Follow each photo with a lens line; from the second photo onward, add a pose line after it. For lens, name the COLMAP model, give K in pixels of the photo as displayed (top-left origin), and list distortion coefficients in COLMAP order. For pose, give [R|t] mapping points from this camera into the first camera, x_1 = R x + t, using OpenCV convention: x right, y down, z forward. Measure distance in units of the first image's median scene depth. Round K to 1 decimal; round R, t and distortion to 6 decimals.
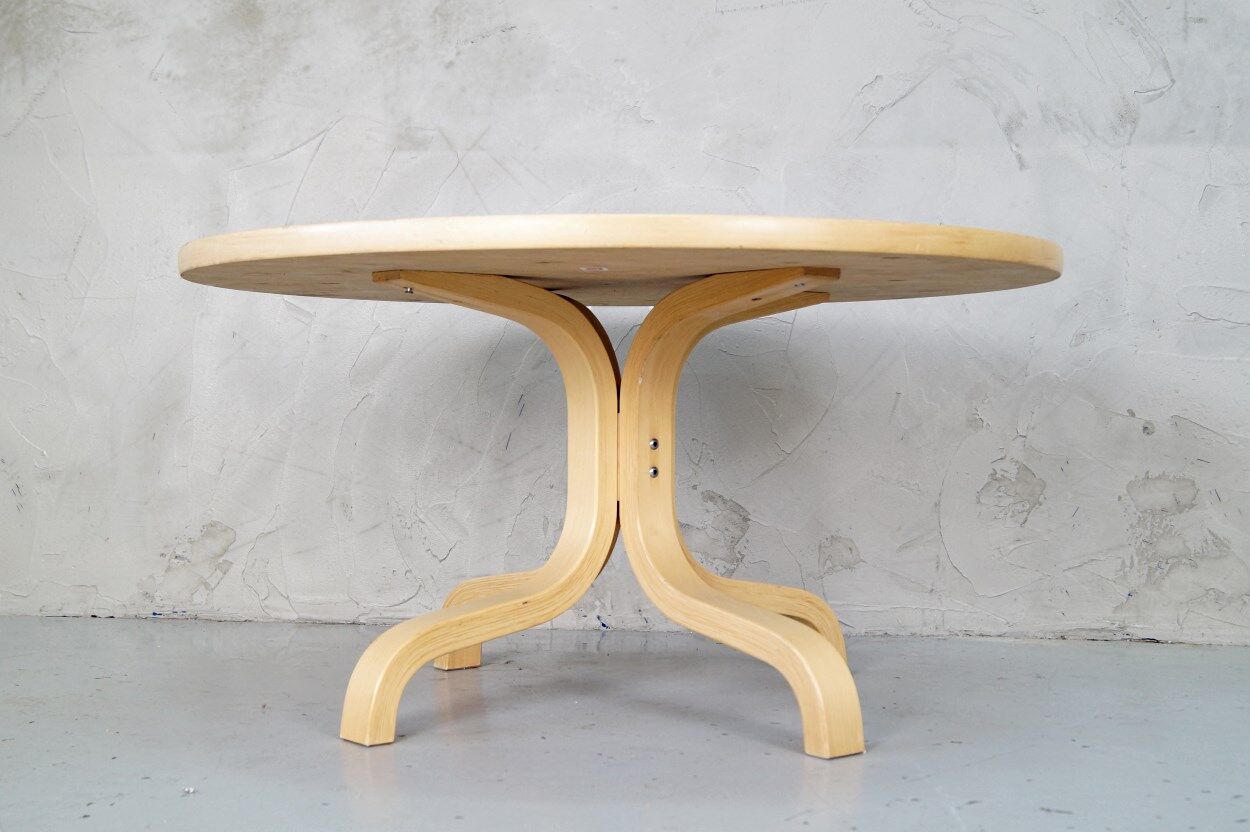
lens RADIAL K [[1690.6, 0, 626.4], [0, 1690.6, 419.2], [0, 0, 1]] dist [-0.021587, 0.000000]
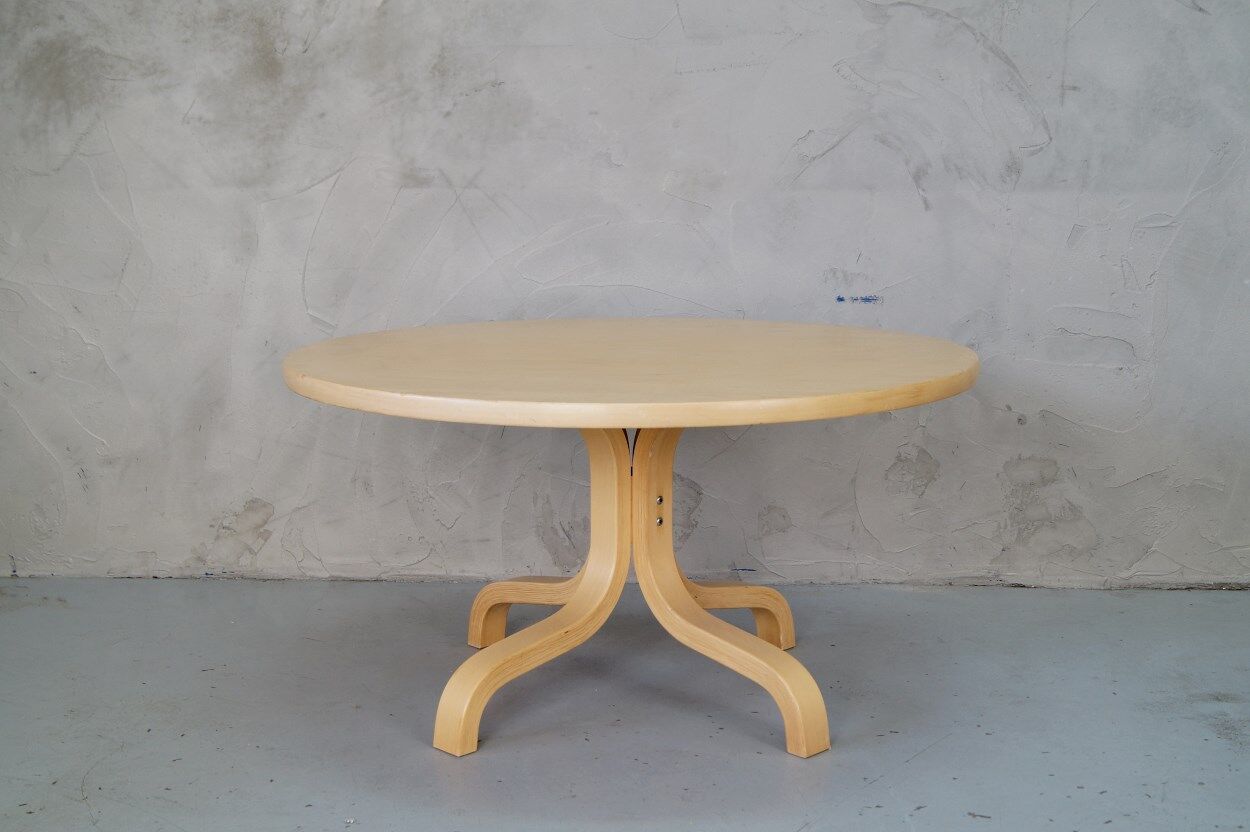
lens RADIAL K [[1596.4, 0, 621.4], [0, 1596.4, 419.8], [0, 0, 1]] dist [-0.021913, 0.000000]
pose [[0.996017, -0.018722, 0.087179, -0.086214], [0.005721, 0.989113, 0.147045, -0.164917], [-0.088983, -0.145961, 0.985280, -0.132761]]
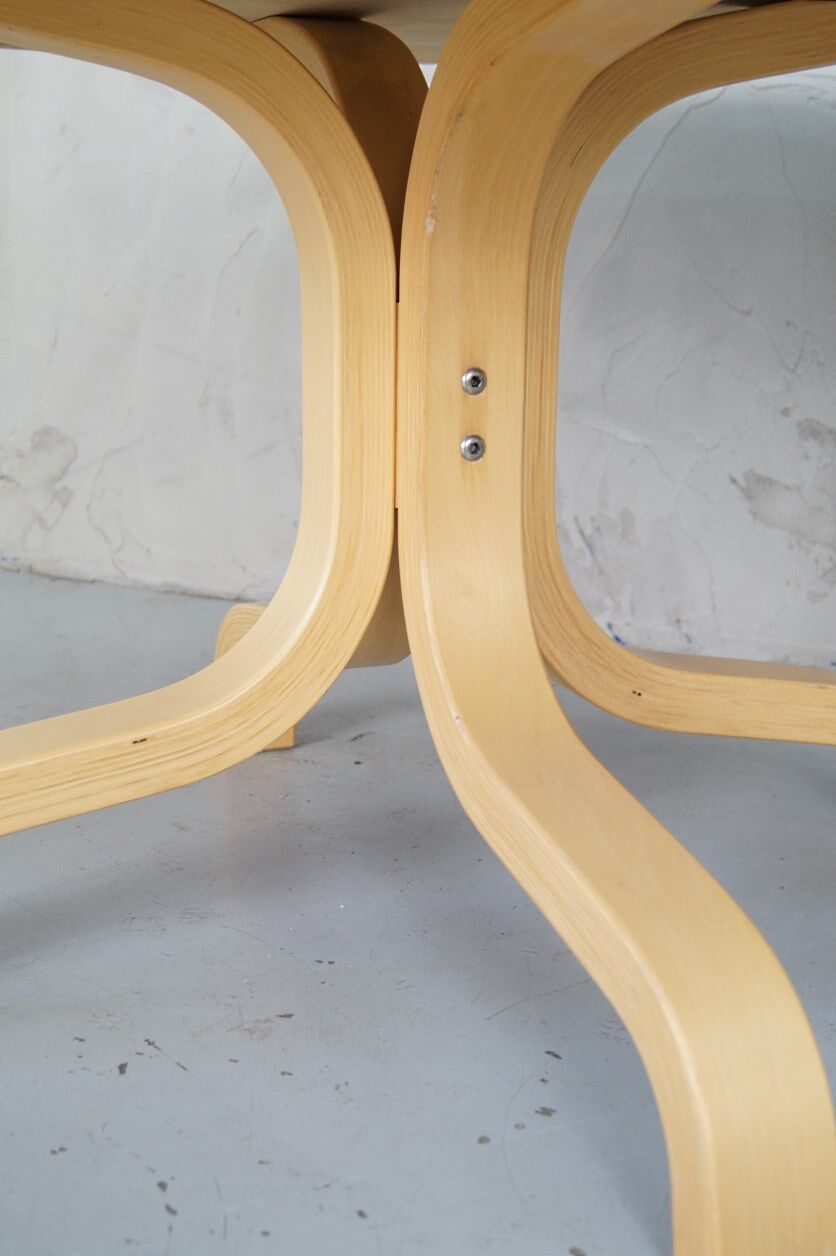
lens RADIAL K [[1698.7, 0, 426.8], [0, 1698.7, 632.0], [0, 0, 1]] dist [-0.021587, 0.000000]
pose [[0.950448, 0.084093, -0.299294, 0.100607], [-0.013181, 0.972756, 0.231456, -0.016257], [0.310604, -0.216041, 0.925663, 0.438719]]
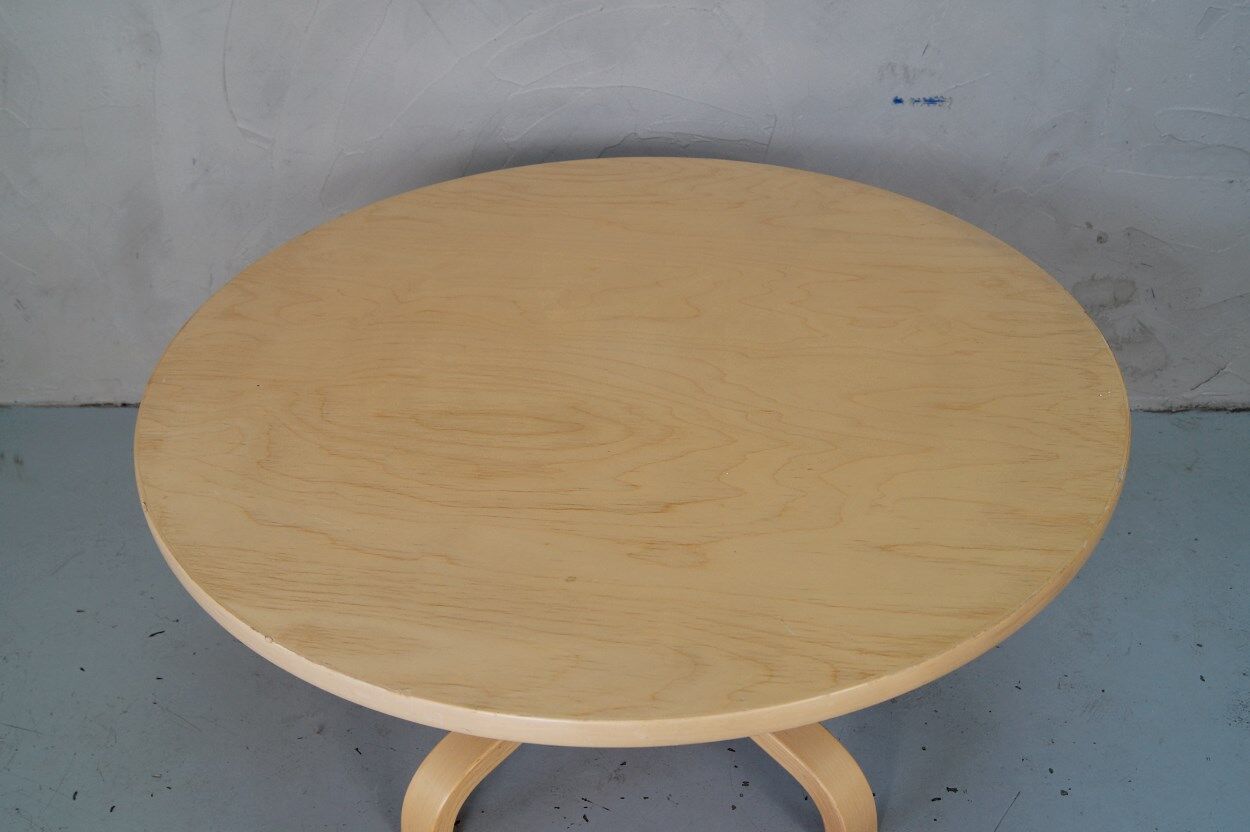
lens RADIAL K [[1212.4, 0, 630.6], [0, 1212.4, 415.3], [0, 0, 1]] dist [-0.065686, 0.000000]
pose [[0.996140, -0.070527, 0.052268, -0.028710], [0.028879, 0.825560, 0.563575, -0.322229], [-0.082897, -0.559890, 0.824410, 0.337716]]
